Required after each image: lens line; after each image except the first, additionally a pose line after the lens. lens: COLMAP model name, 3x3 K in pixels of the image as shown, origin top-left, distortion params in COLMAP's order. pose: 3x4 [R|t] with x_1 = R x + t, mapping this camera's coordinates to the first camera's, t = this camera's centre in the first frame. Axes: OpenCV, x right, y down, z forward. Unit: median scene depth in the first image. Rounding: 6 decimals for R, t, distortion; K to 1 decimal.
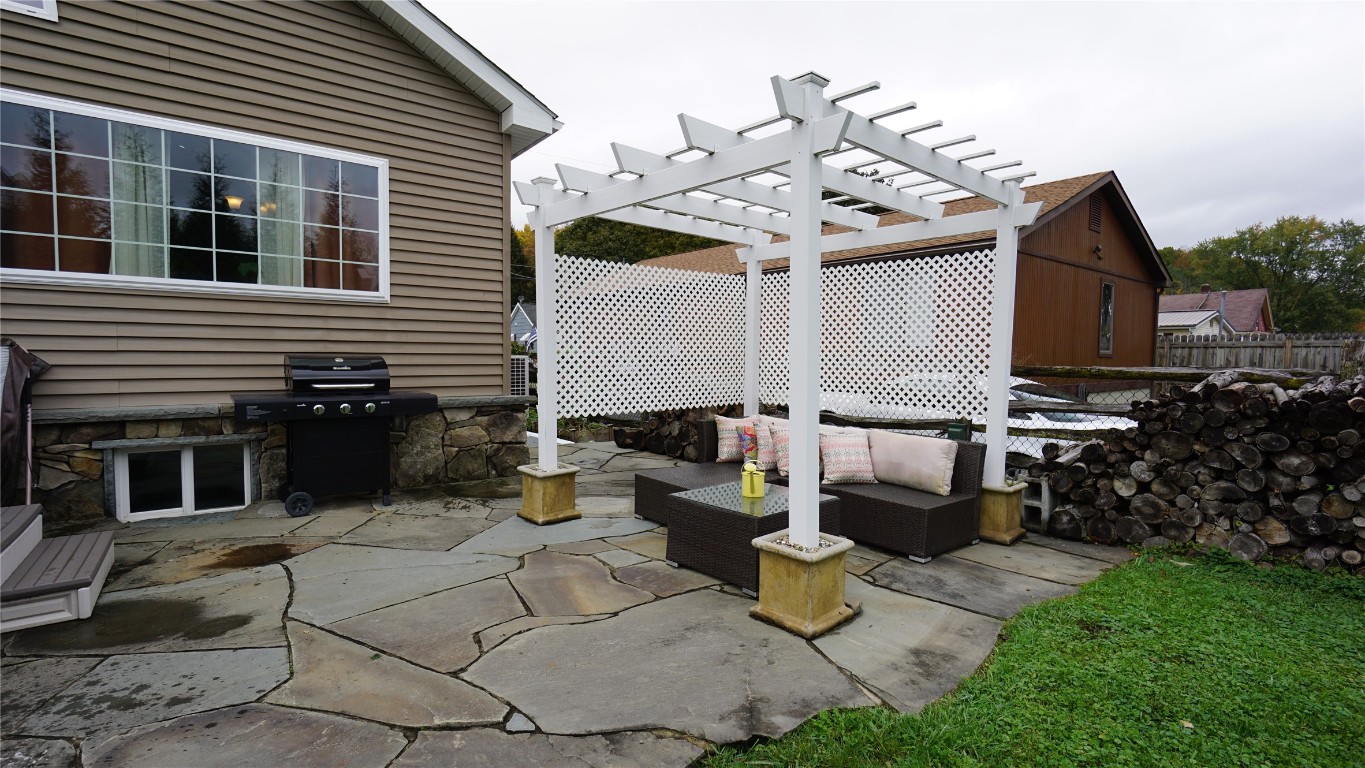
lens RADIAL K [[621.5, 0, 676.3], [0, 621.5, 383.1], [0, 0, 1]] dist [-0.004904, 0.001169]
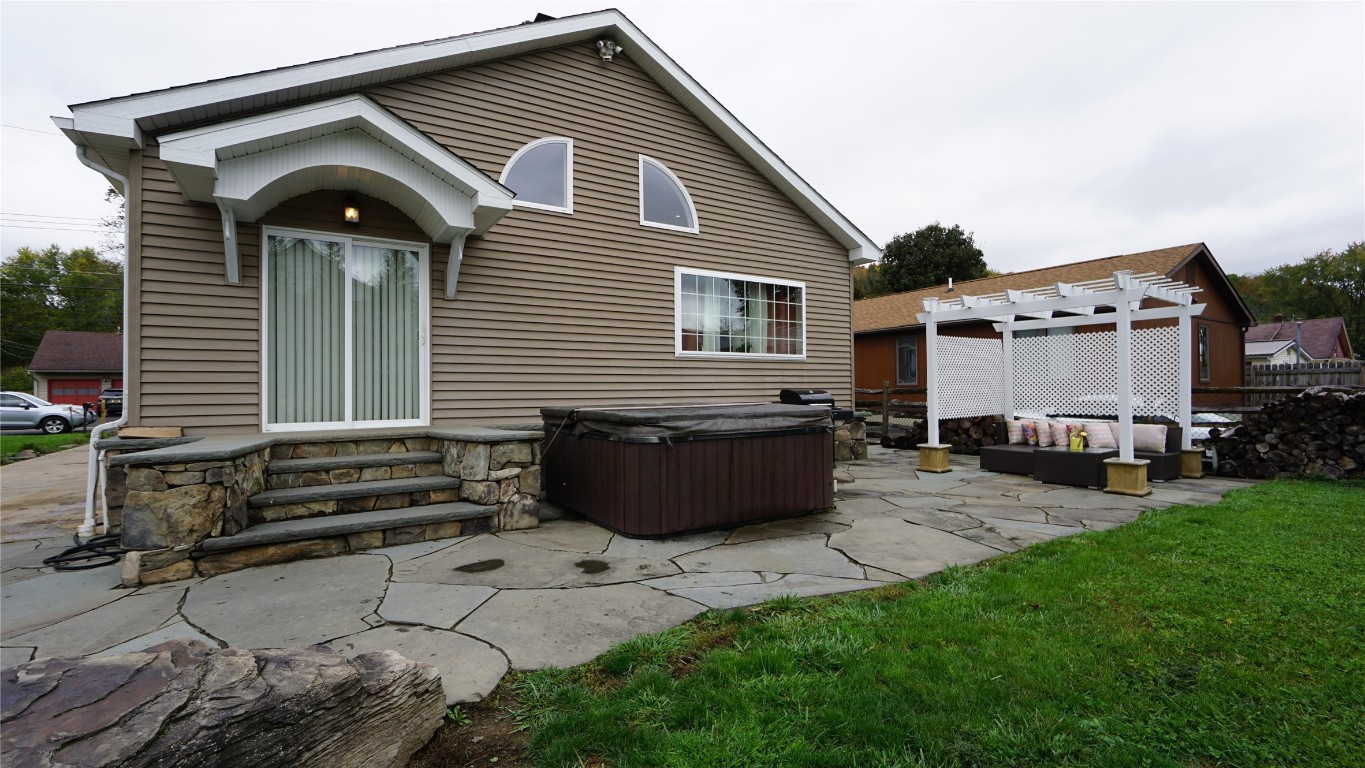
lens RADIAL K [[595.1, 0, 671.7], [0, 595.1, 384.5], [0, 0, 1]] dist [-0.009721, 0.004276]
pose [[0.995585, -0.020829, -0.091525, -0.833102], [0.015406, 0.998106, -0.059562, 0.045151], [0.092592, 0.057889, 0.994020, -0.905128]]
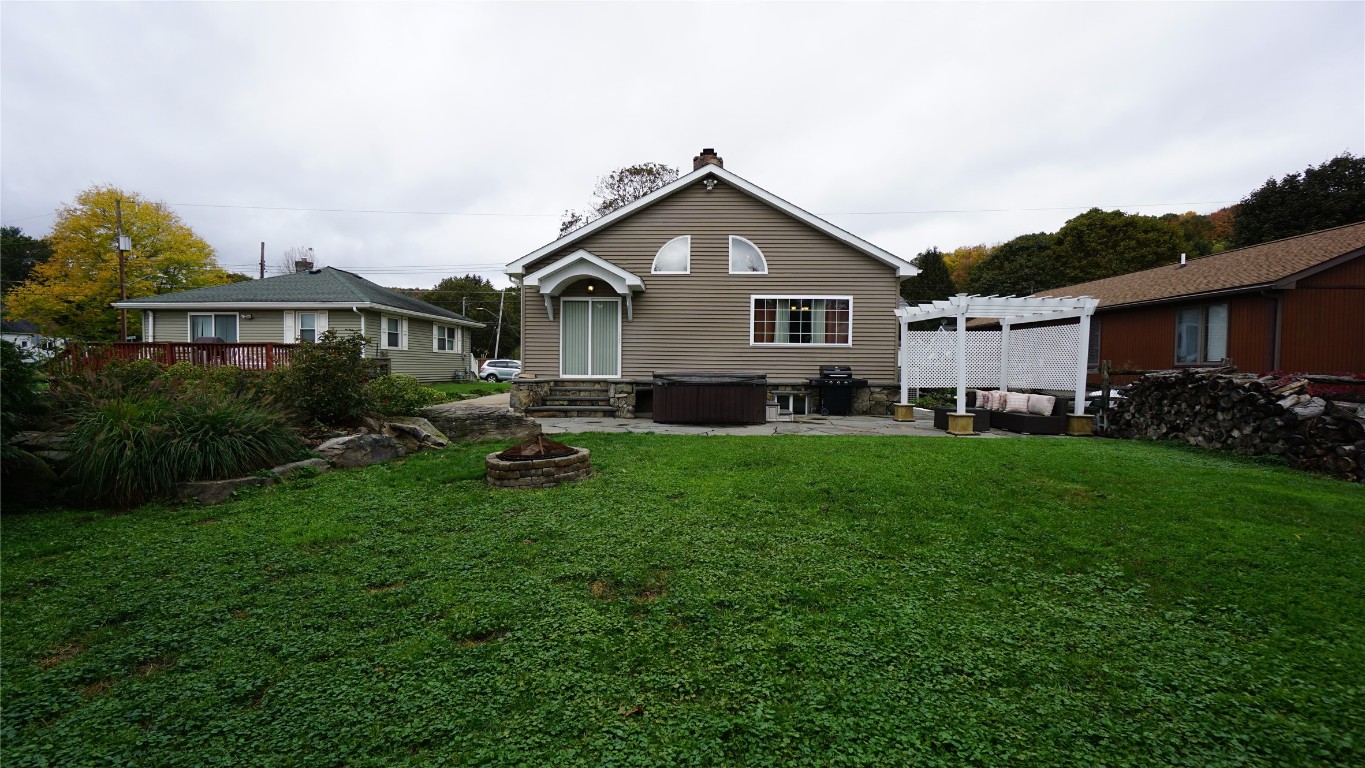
lens RADIAL K [[595.1, 0, 668.9], [0, 595.1, 382.9], [0, 0, 1]] dist [-0.009721, 0.004276]
pose [[0.767845, 0.016005, -0.640436, 0.727080], [-0.033215, 0.999338, -0.014849, 0.113906], [0.639774, 0.032674, 0.767868, -1.846265]]
